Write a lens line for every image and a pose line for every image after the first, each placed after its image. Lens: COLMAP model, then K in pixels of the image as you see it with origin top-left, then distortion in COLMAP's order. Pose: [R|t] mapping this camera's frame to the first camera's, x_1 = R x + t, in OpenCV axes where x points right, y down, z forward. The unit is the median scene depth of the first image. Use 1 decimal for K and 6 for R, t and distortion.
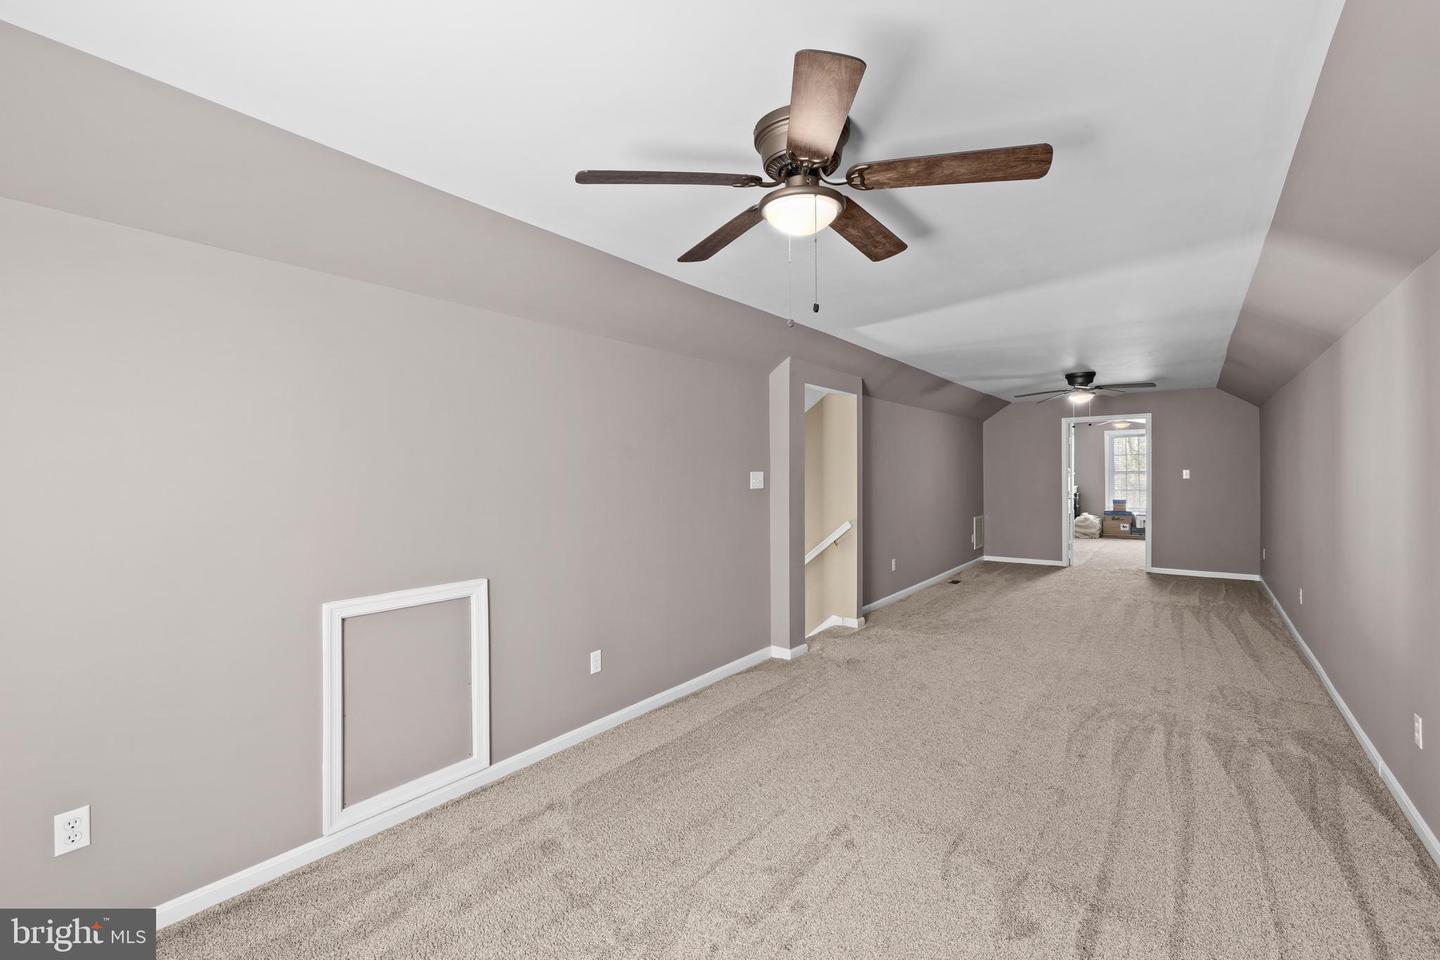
lens RADIAL K [[621.4, 0, 717.9], [0, 621.4, 473.7], [0, 0, 1]] dist [0.017798, -0.000017]
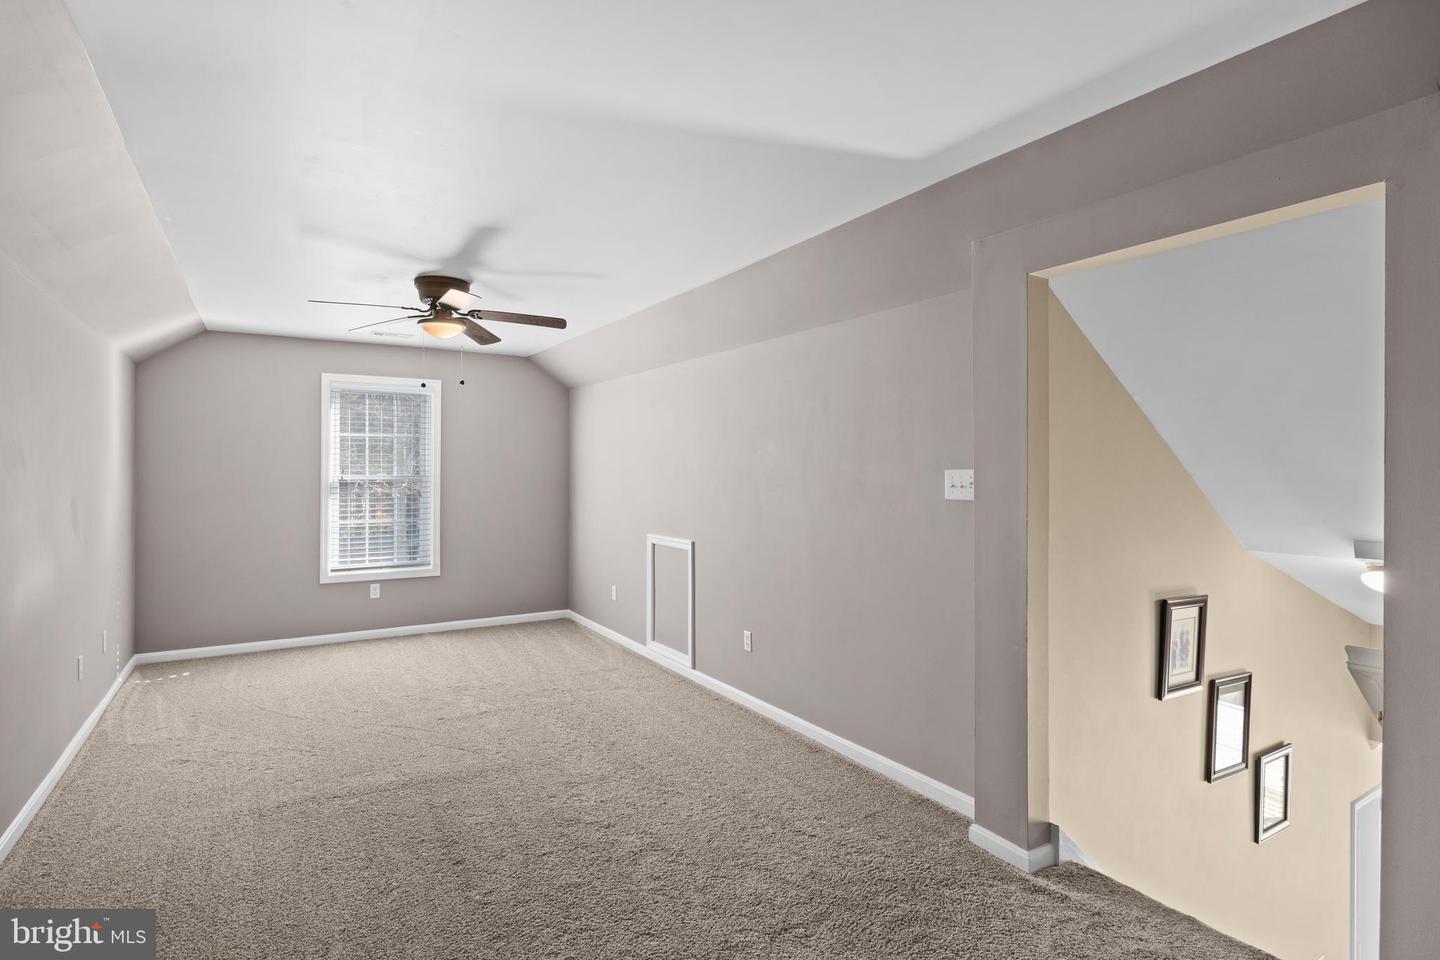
lens RADIAL K [[734.9, 0, 717.5], [0, 734.9, 480.4], [0, 0, 1]] dist [-0.001524, -0.000539]
pose [[-0.363679, 0.004705, -0.931512, 1.301839], [-0.009810, 0.999912, 0.008880, 0.012181], [0.931472, 0.012368, -0.363602, 1.803577]]
